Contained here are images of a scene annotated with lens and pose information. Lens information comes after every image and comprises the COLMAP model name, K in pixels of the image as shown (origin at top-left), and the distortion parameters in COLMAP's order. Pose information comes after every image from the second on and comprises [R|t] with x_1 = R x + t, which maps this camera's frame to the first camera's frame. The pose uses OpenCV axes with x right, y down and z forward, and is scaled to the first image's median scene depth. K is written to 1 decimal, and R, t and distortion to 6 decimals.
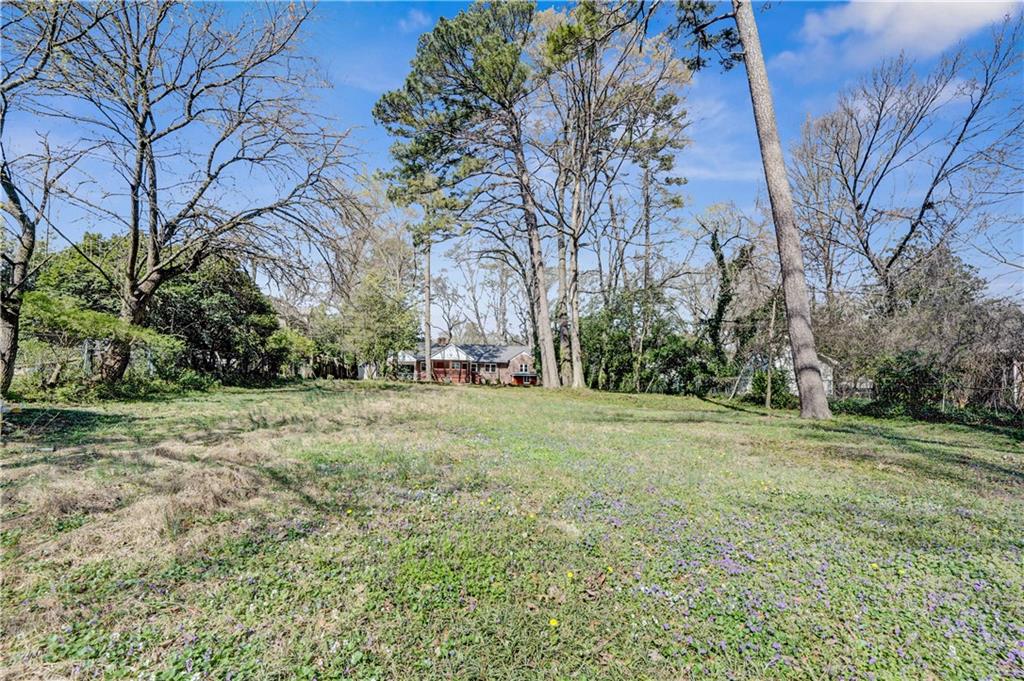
lens RADIAL K [[403.6, 0, 512.0], [0, 403.6, 340.5], [0, 0, 1]] dist [-0.052126, -0.000057]
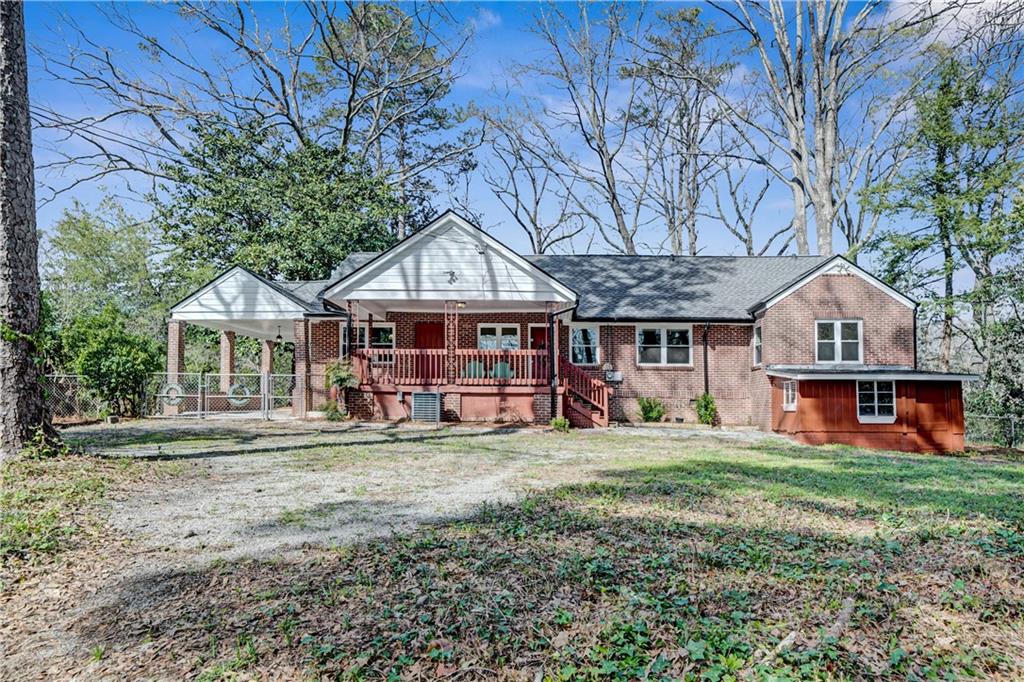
lens RADIAL K [[649.0, 0, 512.0], [0, 649.0, 341.0], [0, 0, 1]] dist [-0.000272, -0.000072]
pose [[0.963657, -0.026156, -0.265861, -0.039982], [0.032027, 0.999329, 0.017770, 0.057270], [0.265218, -0.025638, 0.963848, 0.651544]]
